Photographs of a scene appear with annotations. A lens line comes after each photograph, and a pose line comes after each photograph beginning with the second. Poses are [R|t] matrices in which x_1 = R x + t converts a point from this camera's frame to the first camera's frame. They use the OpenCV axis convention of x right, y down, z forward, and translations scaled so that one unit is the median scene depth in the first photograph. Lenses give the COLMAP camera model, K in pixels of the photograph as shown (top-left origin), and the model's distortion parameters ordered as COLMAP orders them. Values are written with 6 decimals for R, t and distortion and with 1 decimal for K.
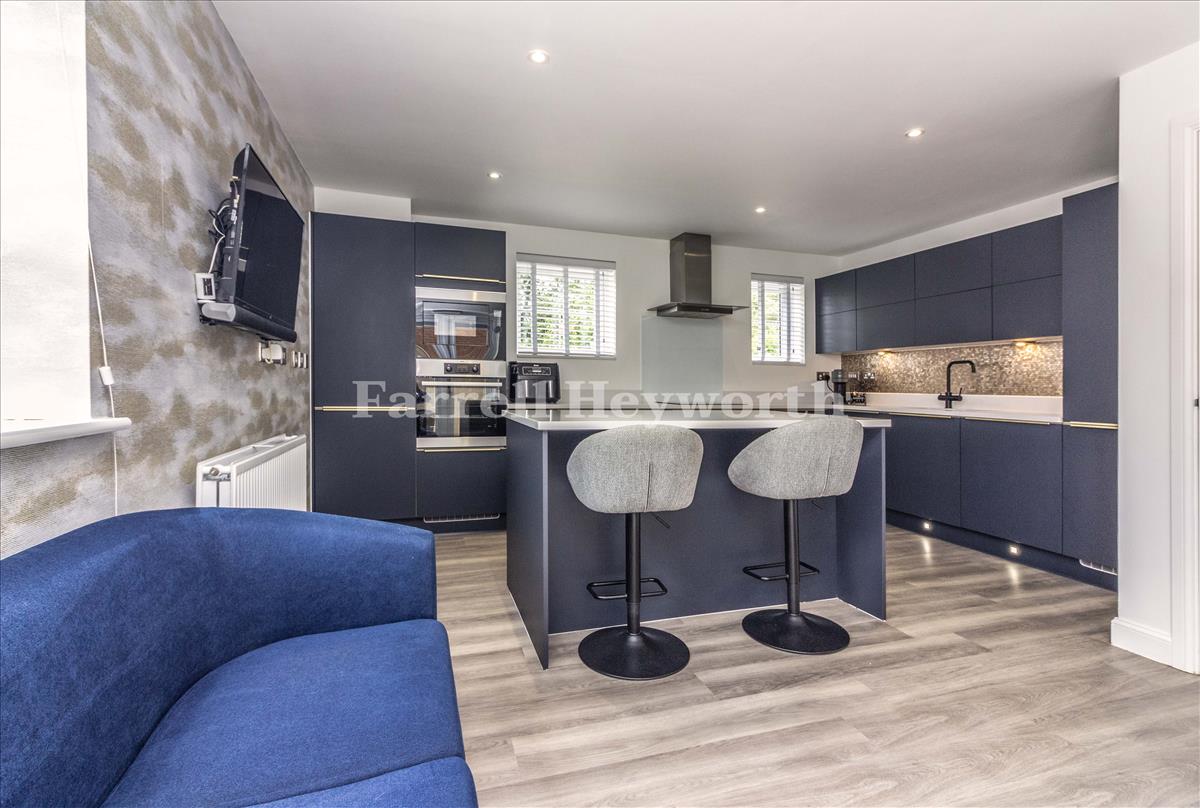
lens RADIAL K [[541.3, 0, 603.6], [0, 541.3, 384.2], [0, 0, 1]] dist [-0.002524, -0.000191]
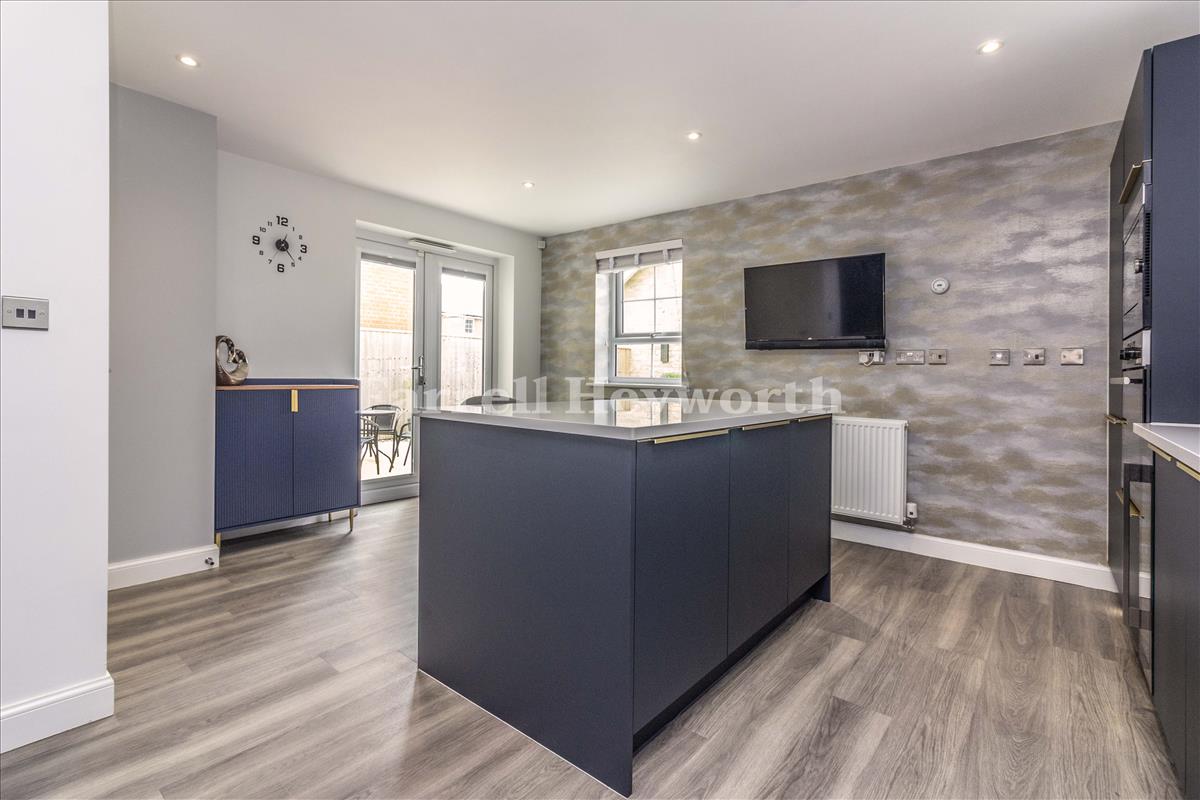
lens RADIAL K [[554.0, 0, 602.0], [0, 554.0, 391.9], [0, 0, 1]] dist [-0.016138, 0.000189]
pose [[-0.840709, -0.013904, -0.541308, 0.450148], [-0.026897, 0.999509, 0.016101, 0.016477], [0.540818, 0.028095, -0.840670, 1.099203]]
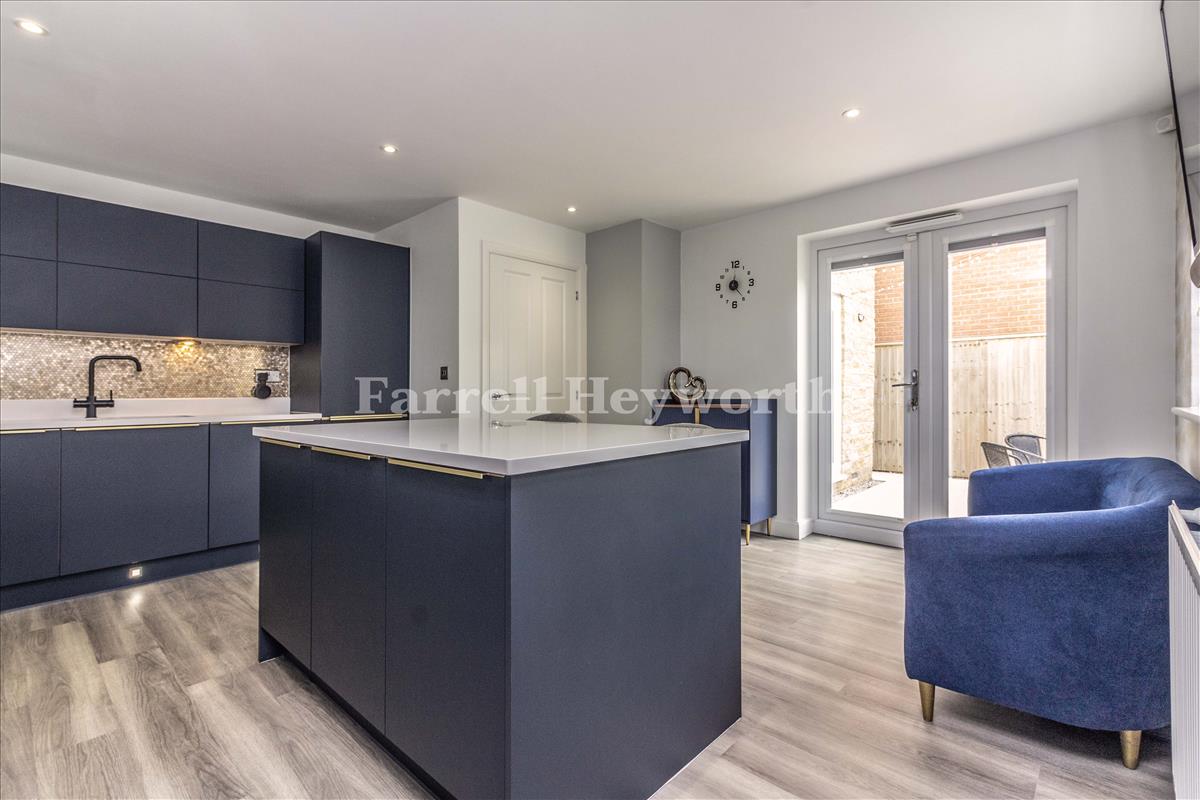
lens RADIAL K [[549.5, 0, 600.0], [0, 549.5, 400.0], [0, 0, 1]] dist [0.001805, -0.000190]
pose [[-0.490203, -0.025703, 0.871229, -0.405236], [-0.002463, 0.999602, 0.028104, -0.003923], [-0.871605, 0.011630, -0.490071, 0.791681]]
